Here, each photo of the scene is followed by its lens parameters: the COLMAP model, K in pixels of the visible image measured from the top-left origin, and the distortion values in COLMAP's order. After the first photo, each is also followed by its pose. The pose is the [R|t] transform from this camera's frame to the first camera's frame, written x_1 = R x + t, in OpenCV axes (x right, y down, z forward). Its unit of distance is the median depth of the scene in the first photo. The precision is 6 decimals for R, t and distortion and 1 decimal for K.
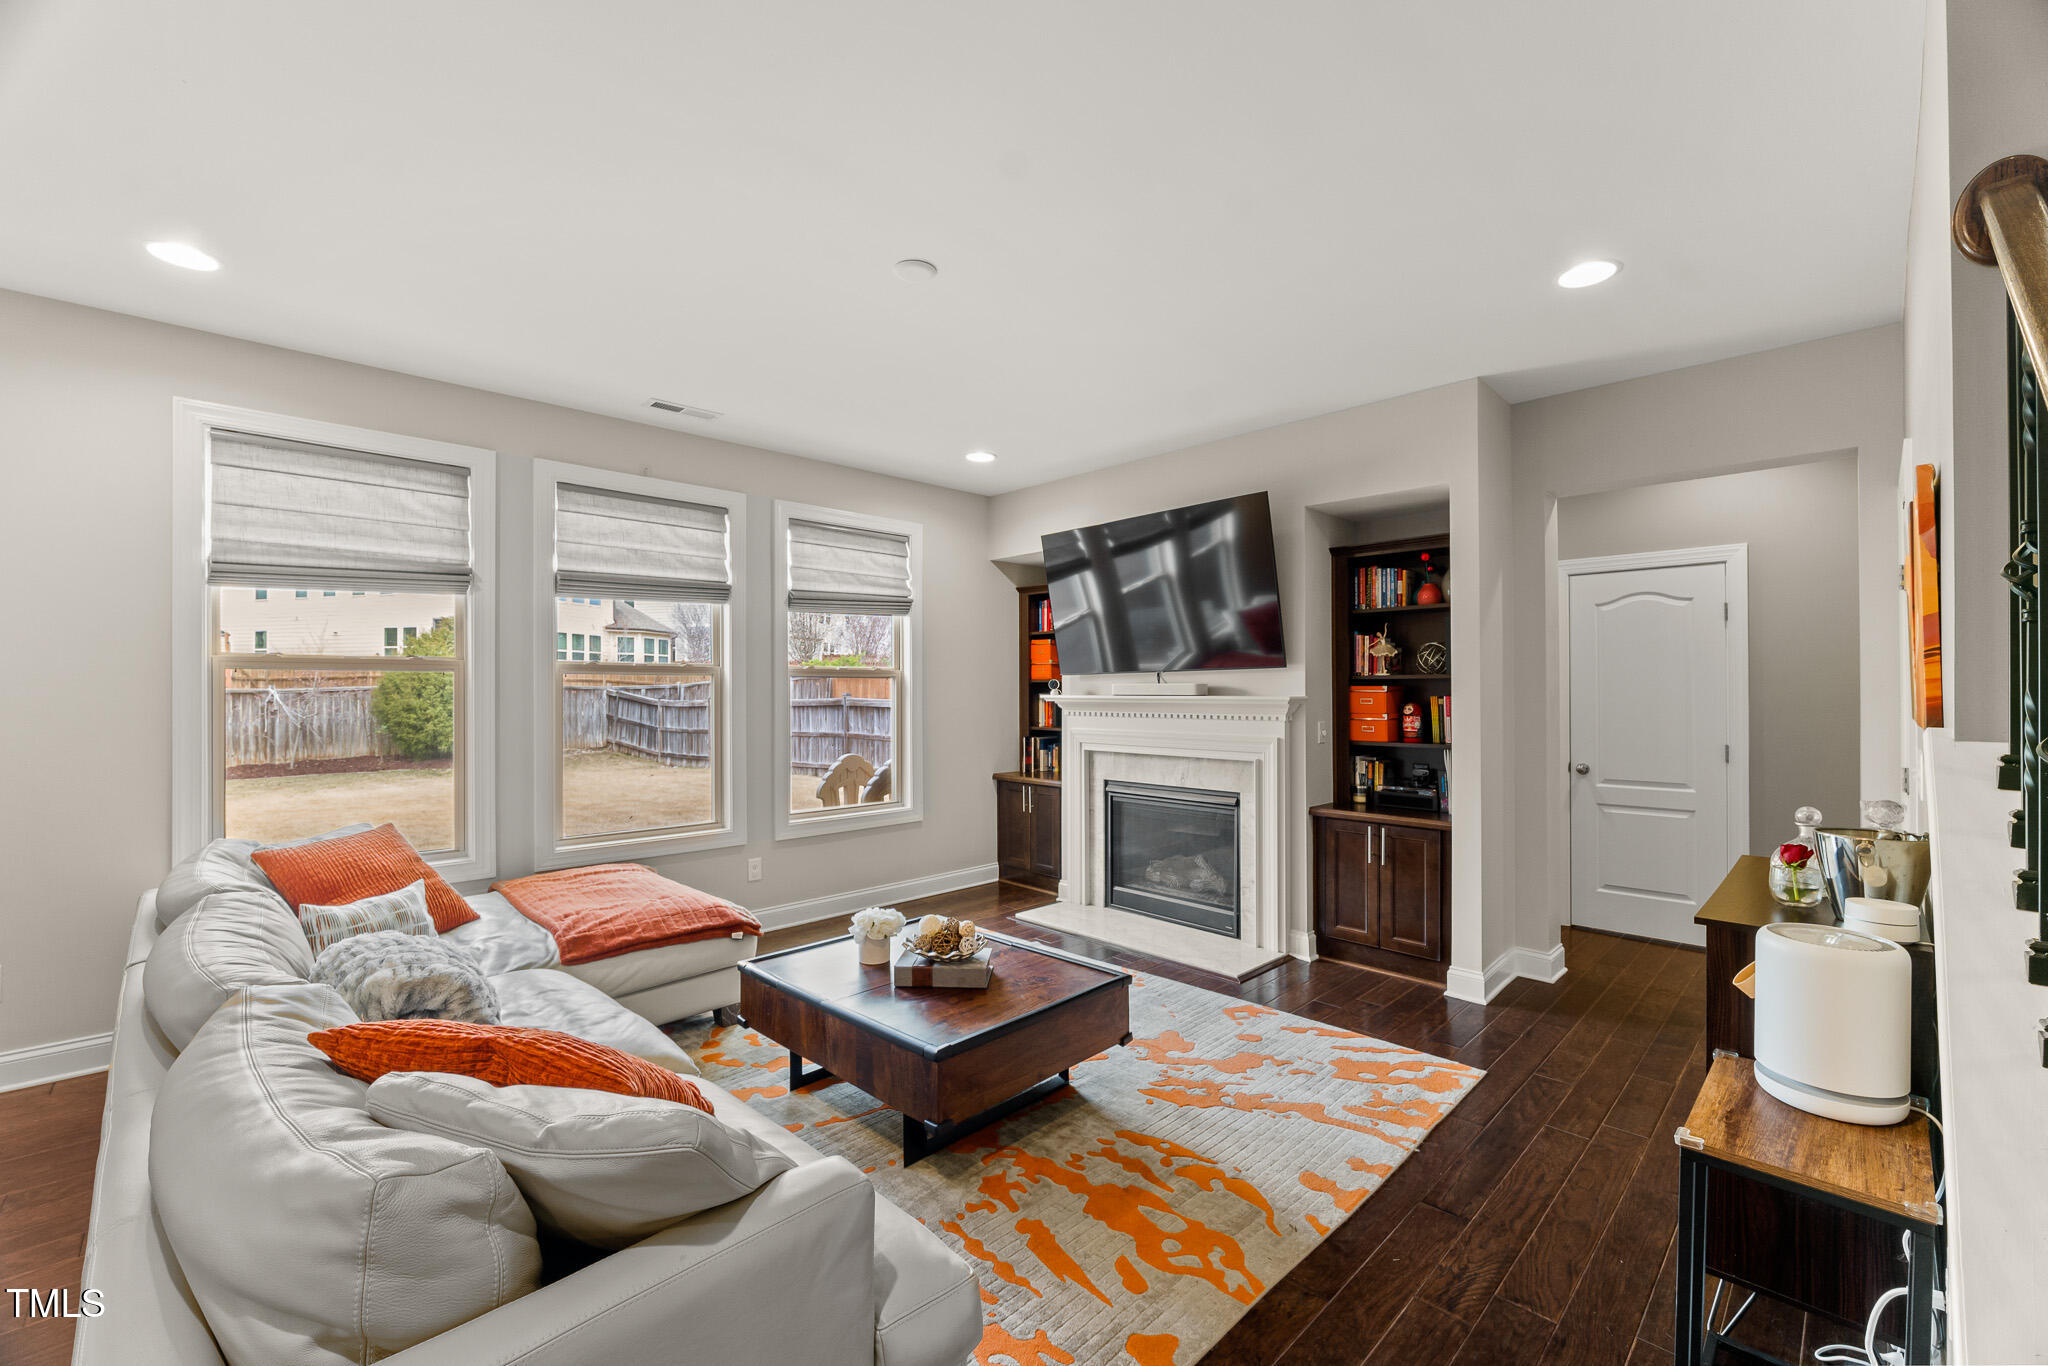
lens RADIAL K [[834.9, 0, 1017.8], [0, 834.9, 685.7], [0, 0, 1]] dist [-0.014905, 0.000699]
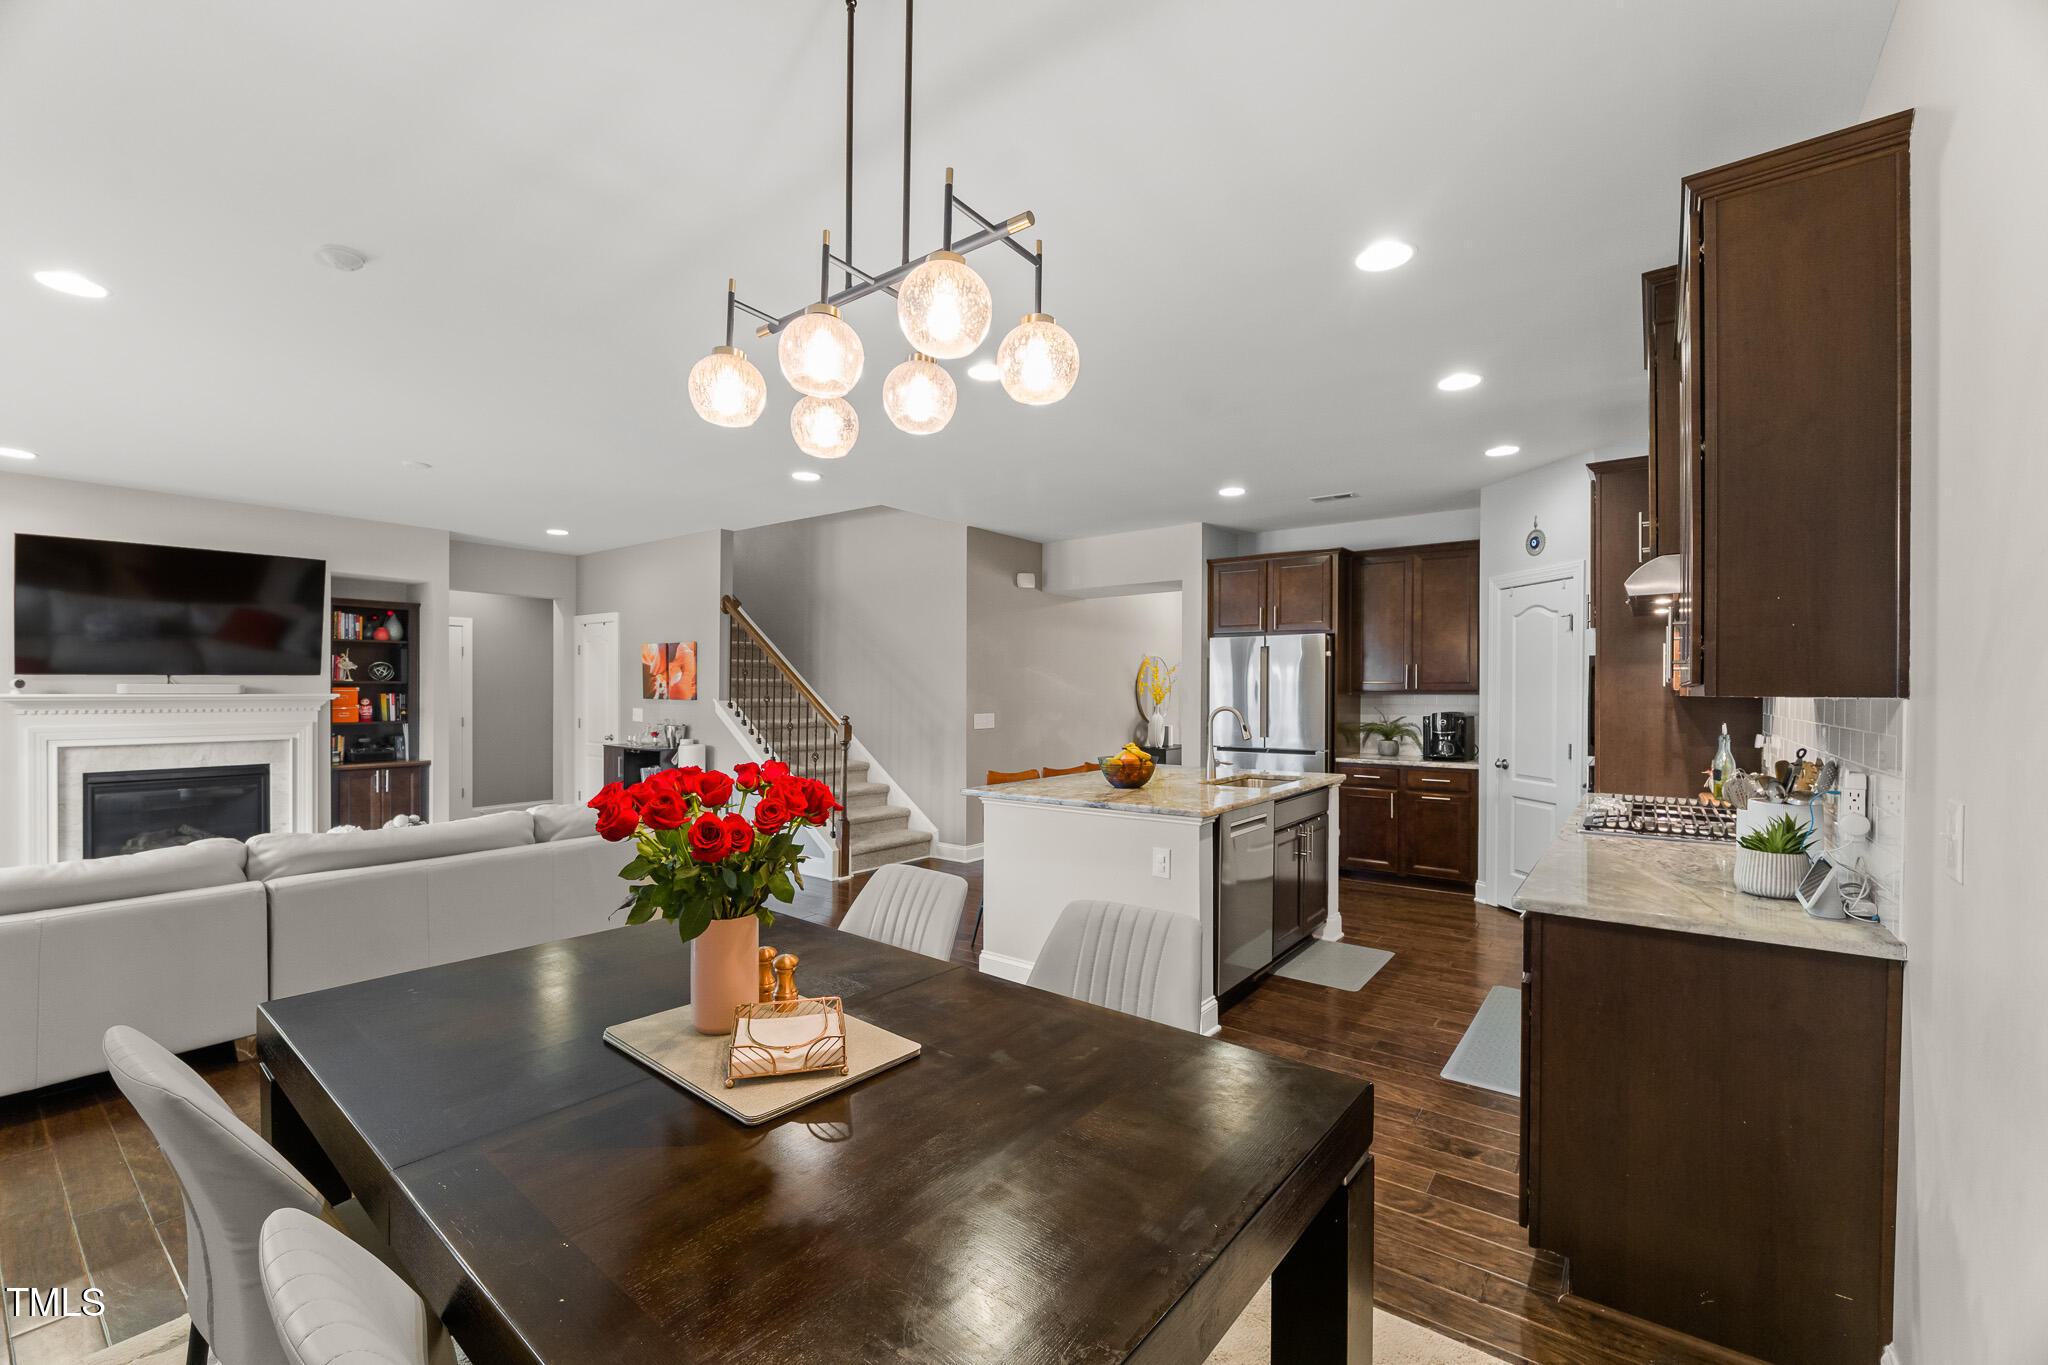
lens RADIAL K [[834.9, 0, 1022.5], [0, 834.9, 691.8], [0, 0, 1]] dist [-0.014905, 0.000699]
pose [[-0.147653, -0.000415, 0.989039, -1.341893], [-0.005185, 0.999986, -0.000354, 0.002524], [-0.989026, -0.005181, -0.147654, -0.042543]]
